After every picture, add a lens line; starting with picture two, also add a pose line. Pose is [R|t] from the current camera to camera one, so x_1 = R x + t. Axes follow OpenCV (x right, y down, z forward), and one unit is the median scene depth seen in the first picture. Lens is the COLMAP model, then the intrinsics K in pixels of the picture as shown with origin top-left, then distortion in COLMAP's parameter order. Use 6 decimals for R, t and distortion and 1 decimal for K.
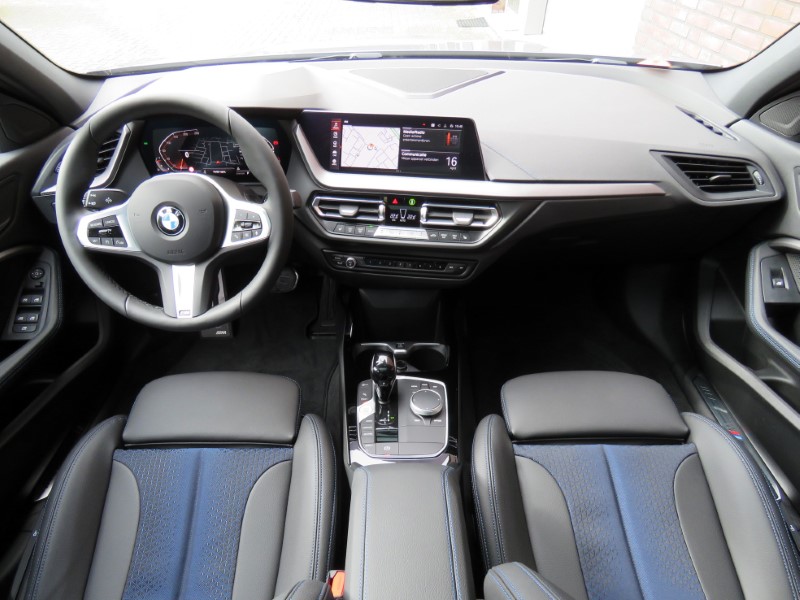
lens RADIAL K [[550.8, 0, 395.6], [0, 550.8, 298.3], [0, 0, 1]] dist [-0.001092, 0.000661]
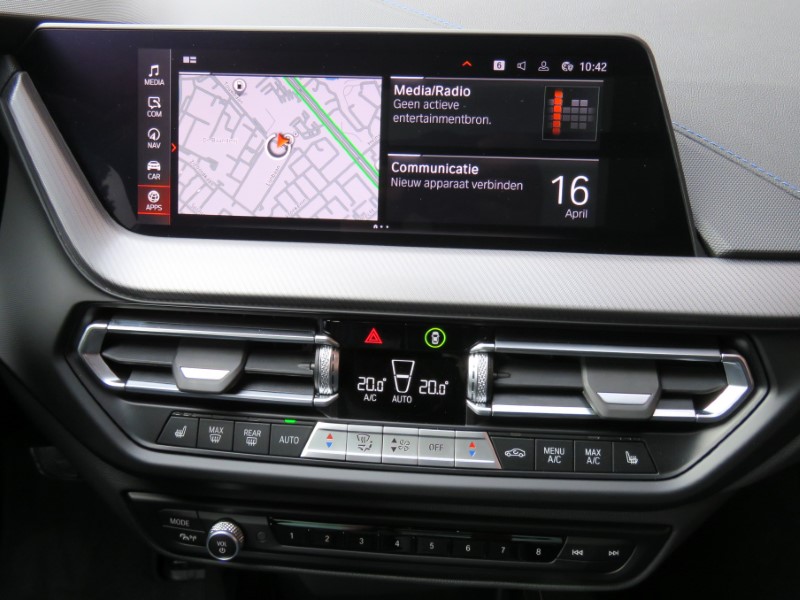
lens RADIAL K [[739.7, 0, 402.0], [0, 739.7, 247.6], [0, 0, 1]] dist [0.003652, 0.003475]
pose [[0.997187, -0.033803, 0.066901, -0.009807], [0.039907, 0.994949, -0.092112, -0.184021], [-0.063449, 0.094523, 0.993499, 0.619929]]
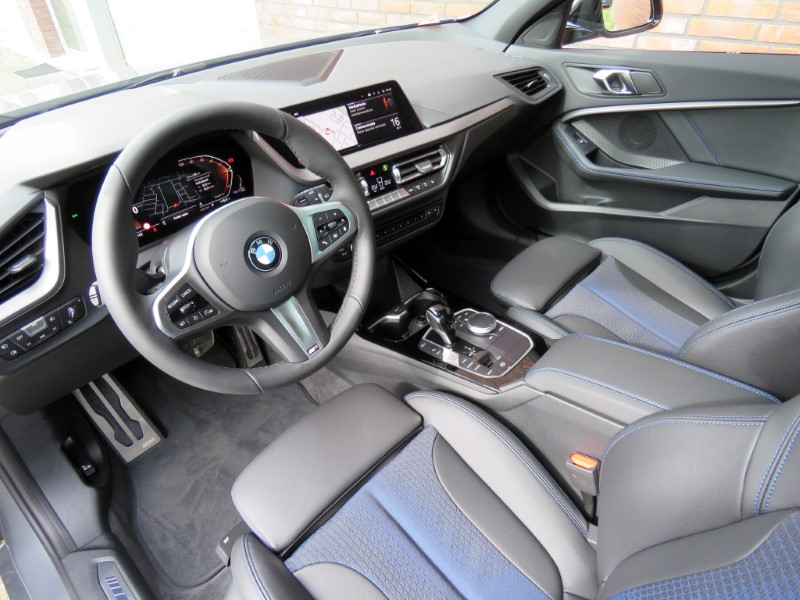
lens RADIAL K [[524.6, 0, 400.0], [0, 524.6, 300.0], [0, 0, 1]] dist [-0.009890, -0.001391]
pose [[0.665643, -0.455917, 0.590813, -0.653285], [0.470858, 0.870791, 0.141475, -0.081668], [-0.578976, 0.184017, 0.794308, 0.227538]]
